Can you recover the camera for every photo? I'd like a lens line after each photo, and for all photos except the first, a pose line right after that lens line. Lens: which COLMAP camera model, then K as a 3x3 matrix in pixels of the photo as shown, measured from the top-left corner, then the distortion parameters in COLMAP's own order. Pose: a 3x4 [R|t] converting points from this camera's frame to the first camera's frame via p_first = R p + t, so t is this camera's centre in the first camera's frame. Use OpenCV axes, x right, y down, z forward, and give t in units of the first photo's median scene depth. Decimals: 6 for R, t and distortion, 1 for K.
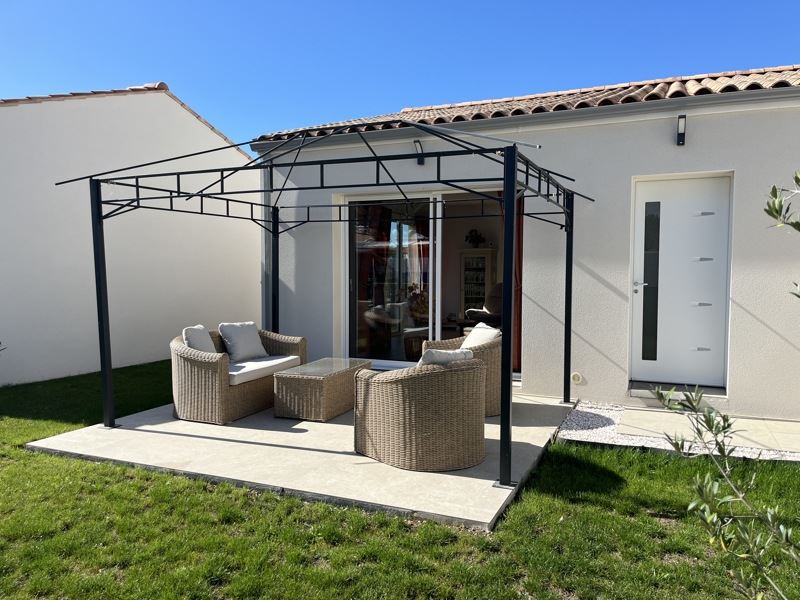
lens RADIAL K [[602.7, 0, 400.2], [0, 602.7, 300.1], [0, 0, 1]] dist [-0.004019, -0.005810]
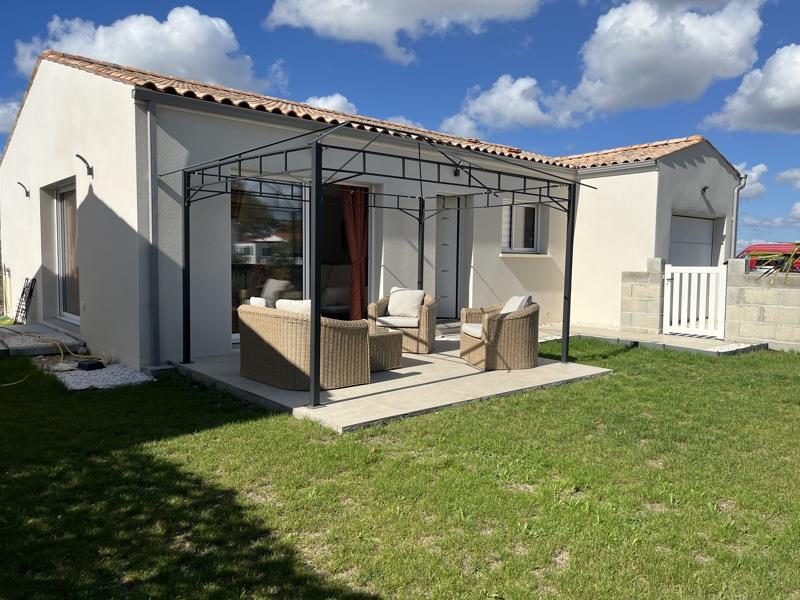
lens RADIAL K [[602.7, 0, 400.3], [0, 602.7, 299.0], [0, 0, 1]] dist [-0.004019, -0.005810]
pose [[0.415221, -0.061029, 0.907671, -1.270276], [0.031648, 0.998112, 0.052632, -0.003542], [-0.909170, 0.006872, 0.416369, 0.480264]]
